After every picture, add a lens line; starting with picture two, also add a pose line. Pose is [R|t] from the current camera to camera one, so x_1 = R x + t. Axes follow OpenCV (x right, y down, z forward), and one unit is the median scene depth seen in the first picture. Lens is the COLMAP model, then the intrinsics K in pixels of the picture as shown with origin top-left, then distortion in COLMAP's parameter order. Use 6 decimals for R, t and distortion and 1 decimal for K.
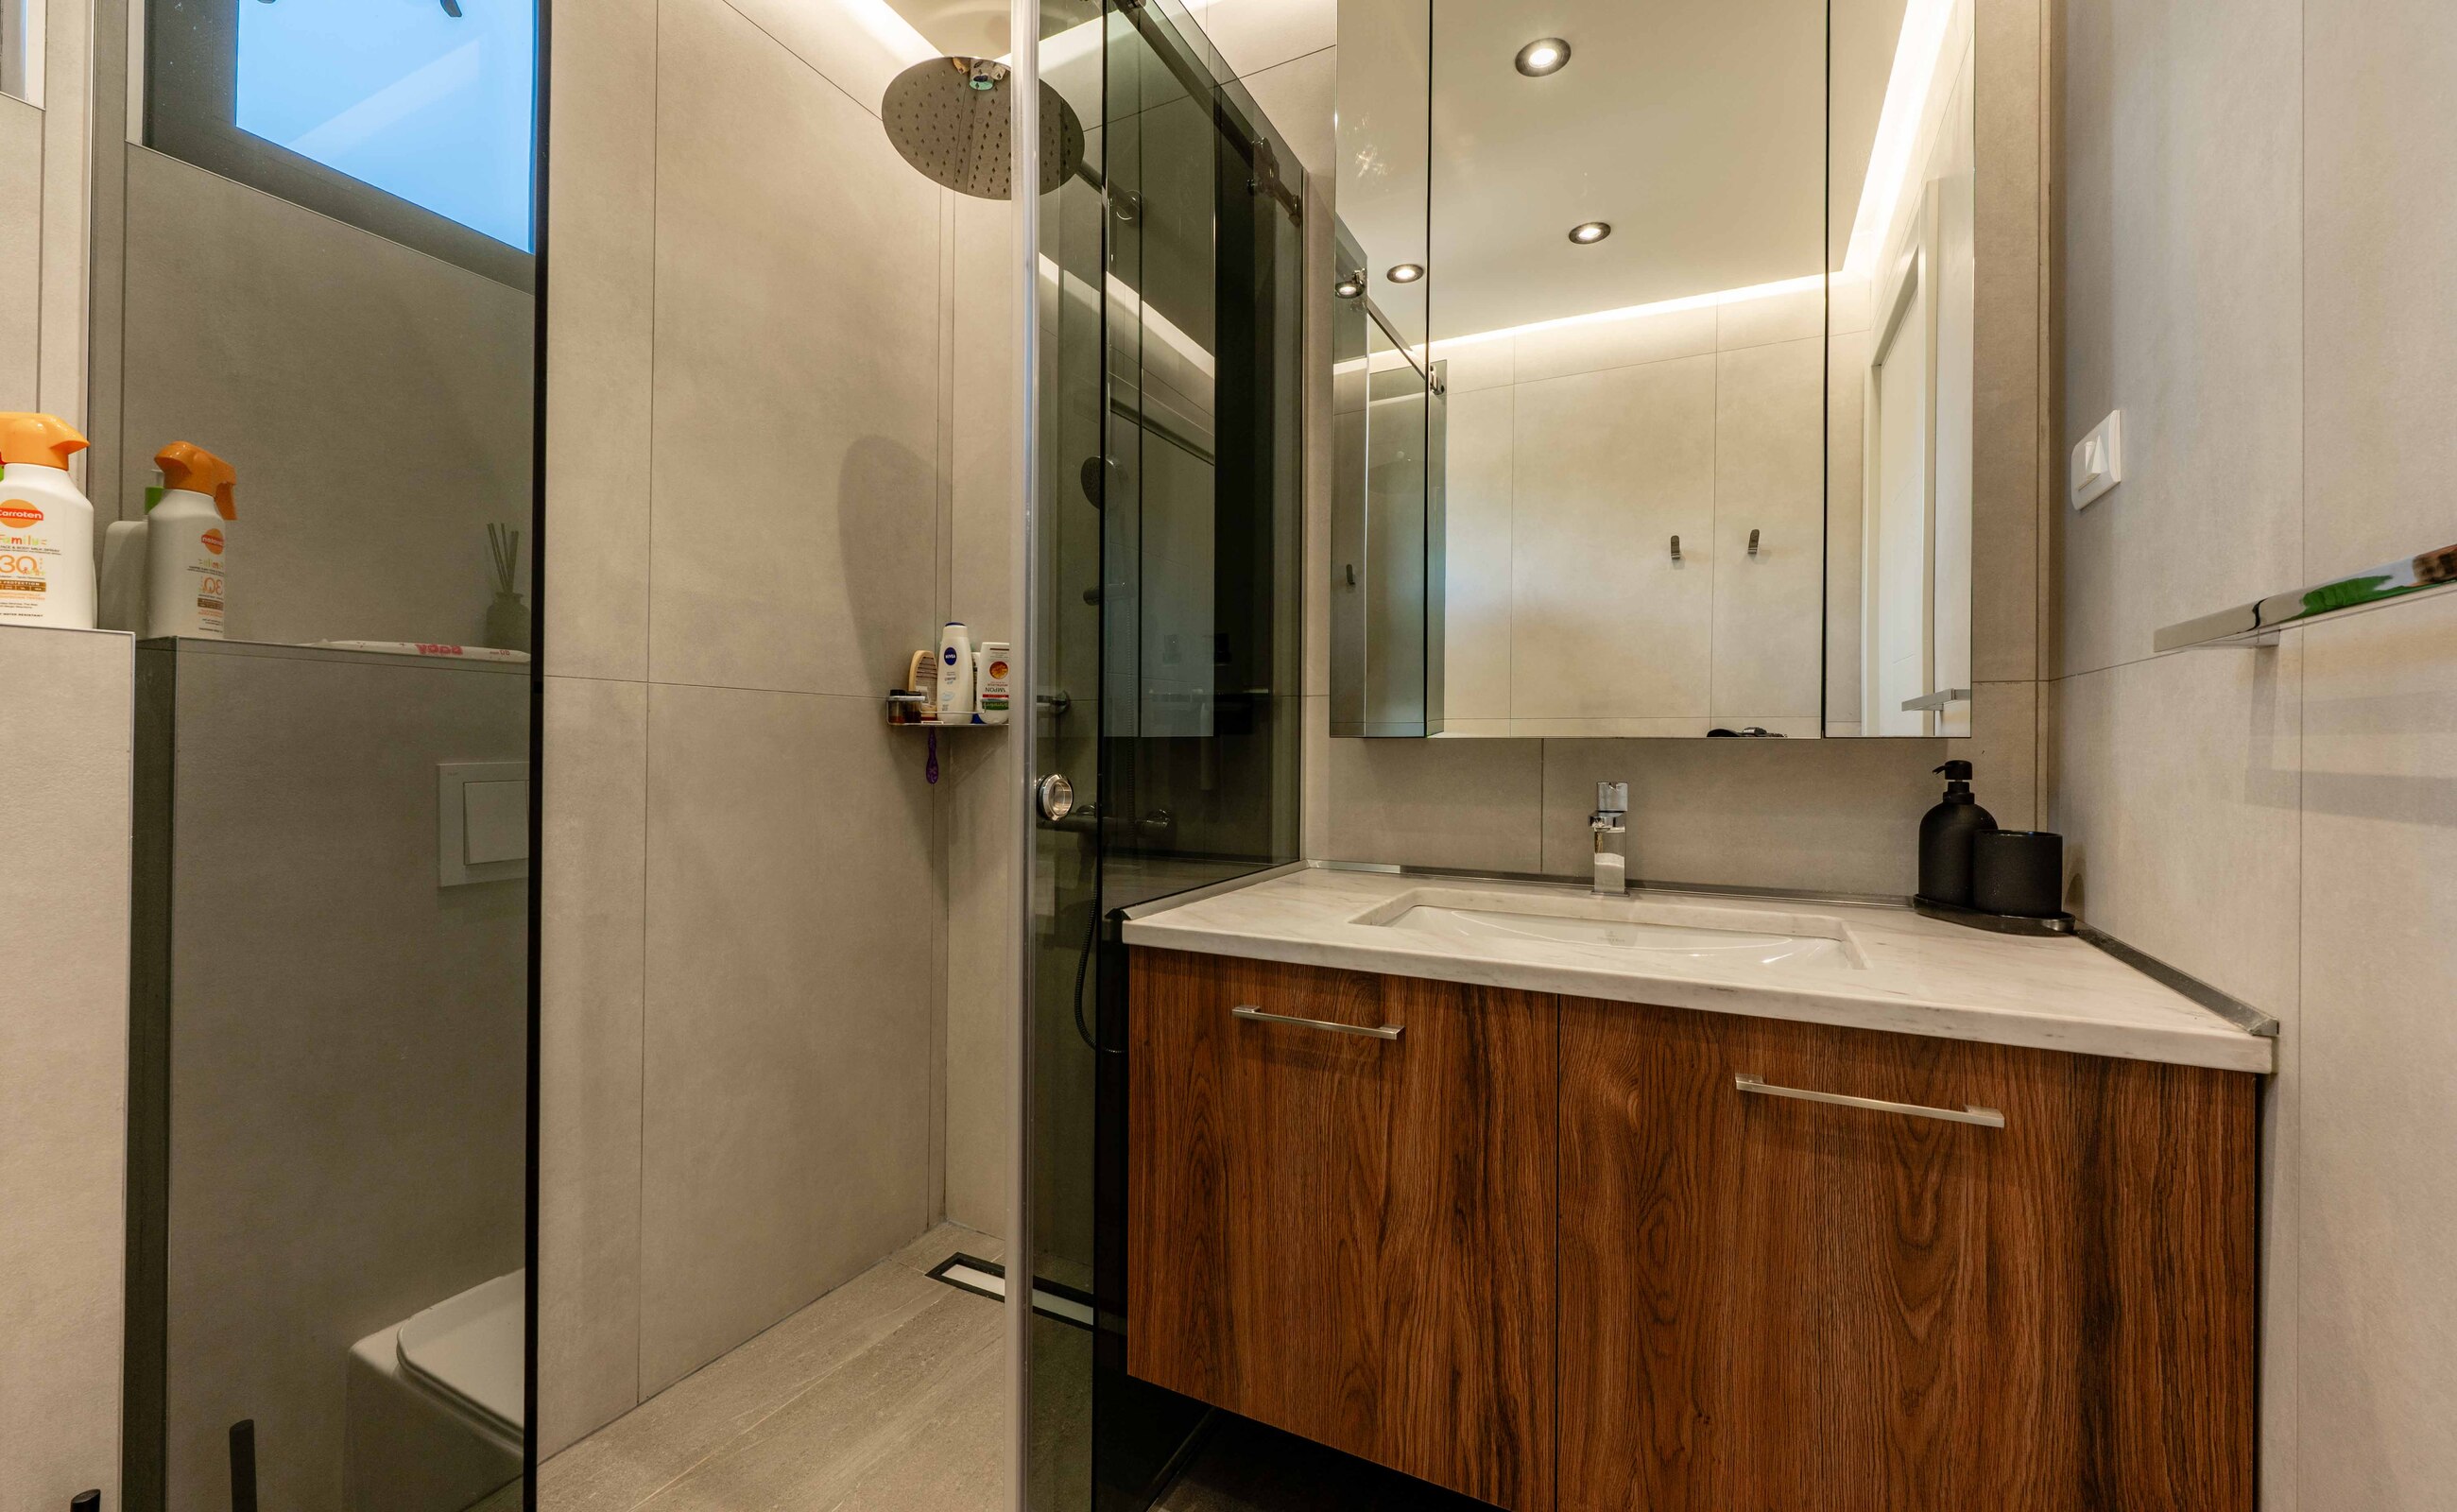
lens RADIAL K [[990.5, 0, 1241.4], [0, 990.5, 743.3], [0, 0, 1]] dist [-0.002560, 0.000015]
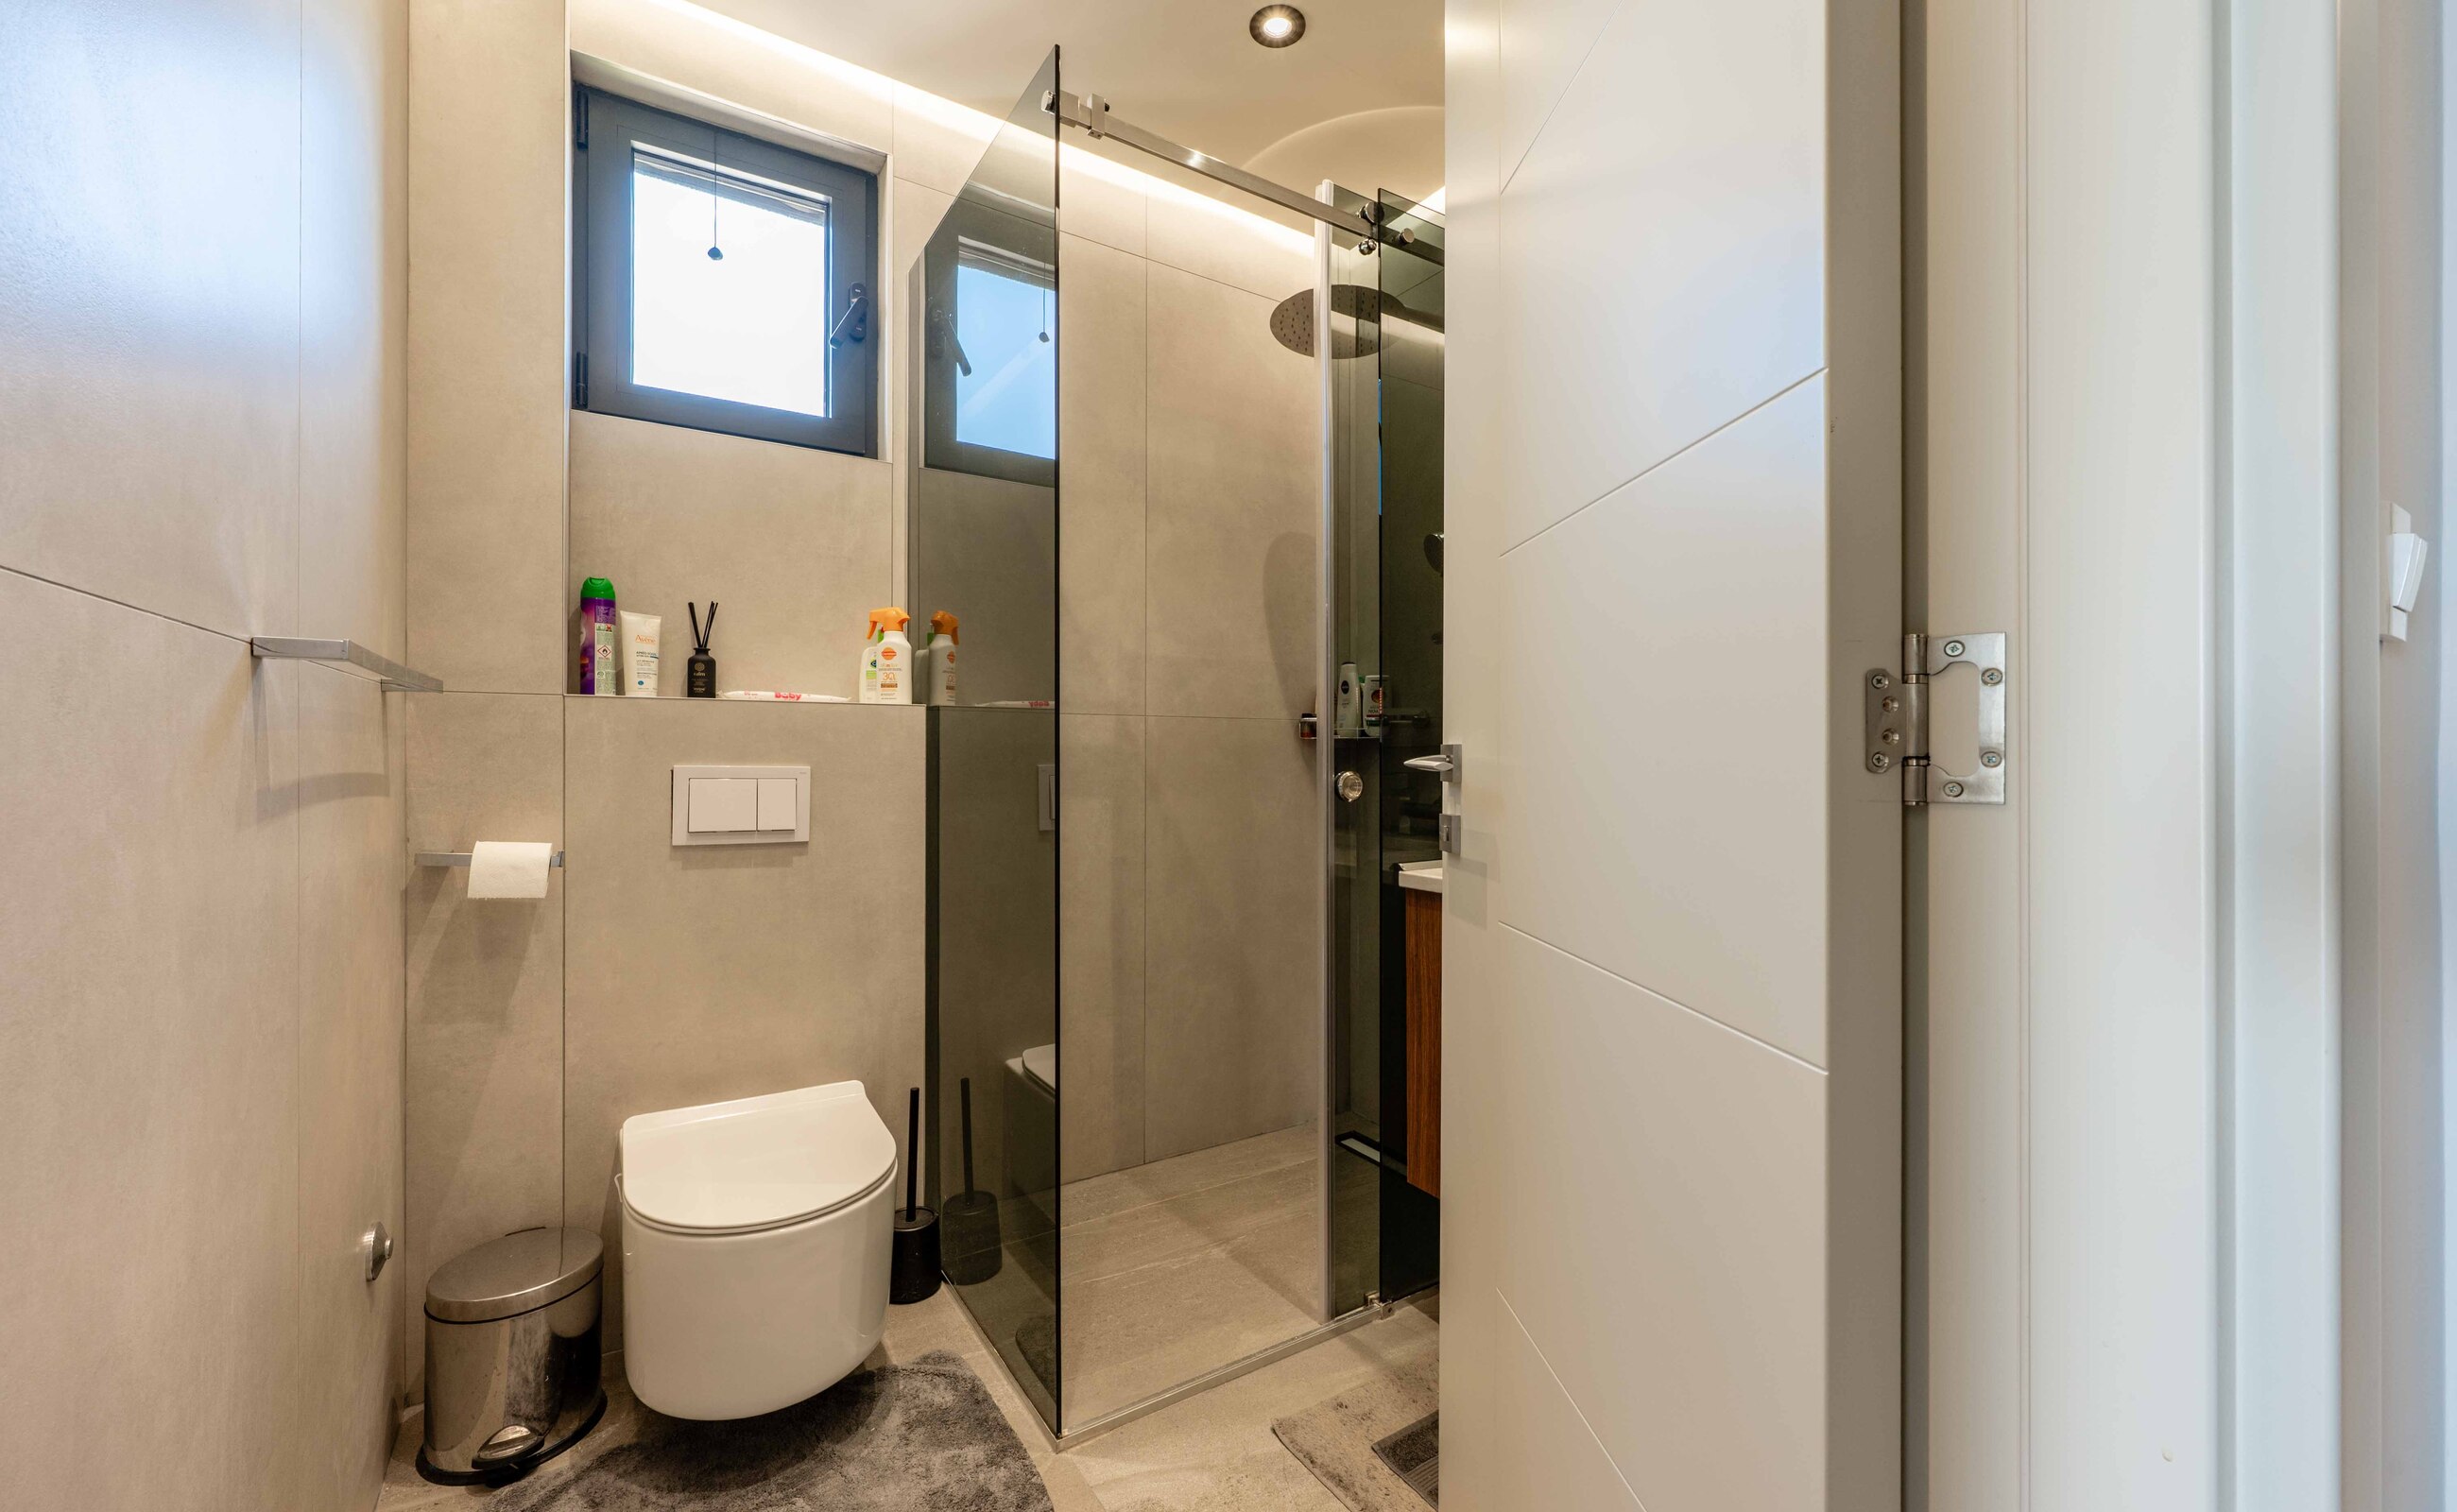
lens RADIAL K [[990.5, 0, 1222.1], [0, 990.5, 759.0], [0, 0, 1]] dist [-0.002560, 0.000015]
pose [[0.862157, -0.004128, -0.506625, 0.406123], [0.007979, 0.999953, 0.005429, 0.001597], [0.506579, -0.008723, 0.862149, -0.409826]]
